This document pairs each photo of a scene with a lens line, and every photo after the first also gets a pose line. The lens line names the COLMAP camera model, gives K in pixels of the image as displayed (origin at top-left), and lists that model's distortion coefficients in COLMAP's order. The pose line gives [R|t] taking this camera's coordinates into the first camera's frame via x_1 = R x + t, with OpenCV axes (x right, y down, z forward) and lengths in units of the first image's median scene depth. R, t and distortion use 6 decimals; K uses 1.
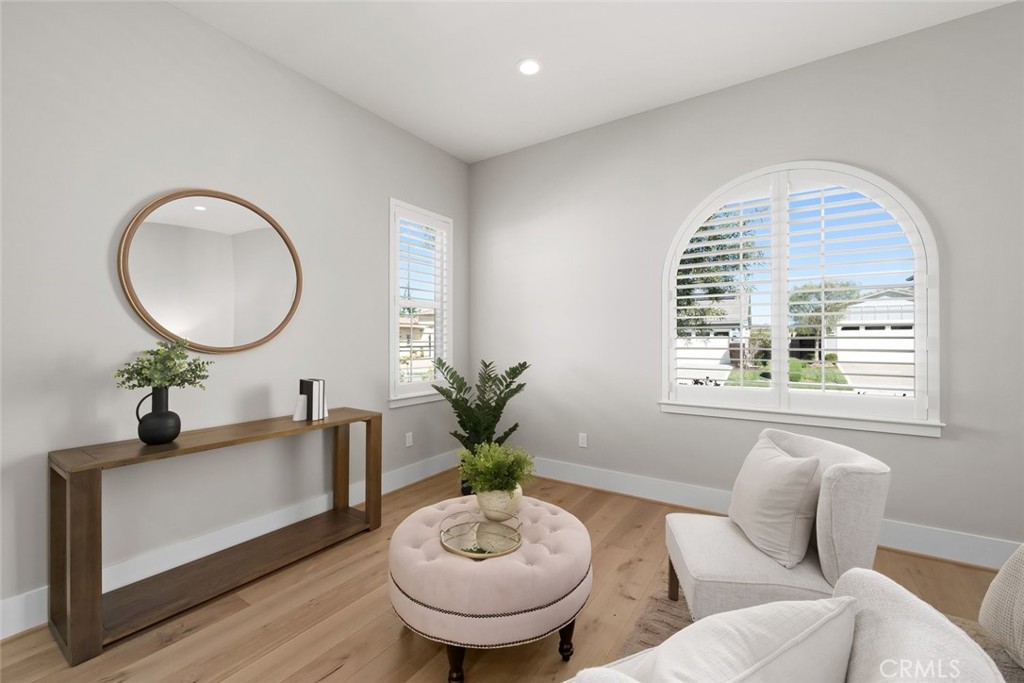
lens RADIAL K [[439.4, 0, 508.0], [0, 439.4, 339.0], [0, 0, 1]] dist [0.000449, 0.001123]
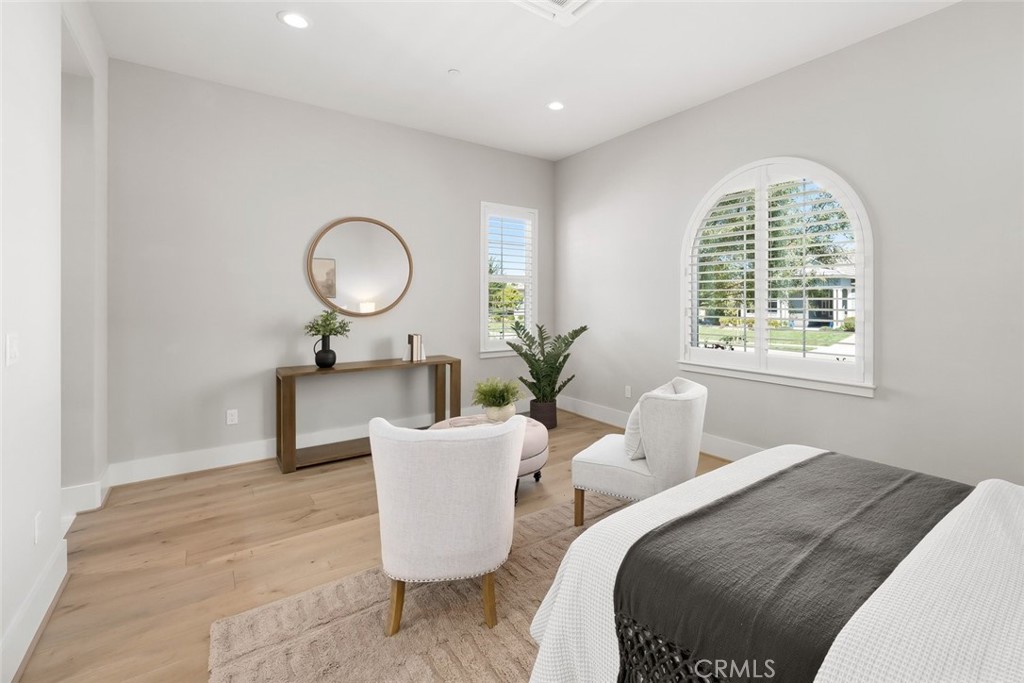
lens RADIAL K [[439.4, 0, 527.0], [0, 439.4, 305.0], [0, 0, 1]] dist [0.000449, 0.001123]
pose [[0.946903, 0.003467, -0.321501, 0.416900], [-0.001688, 0.999982, 0.005811, -0.019444], [0.321515, -0.004959, 0.946891, -0.315257]]
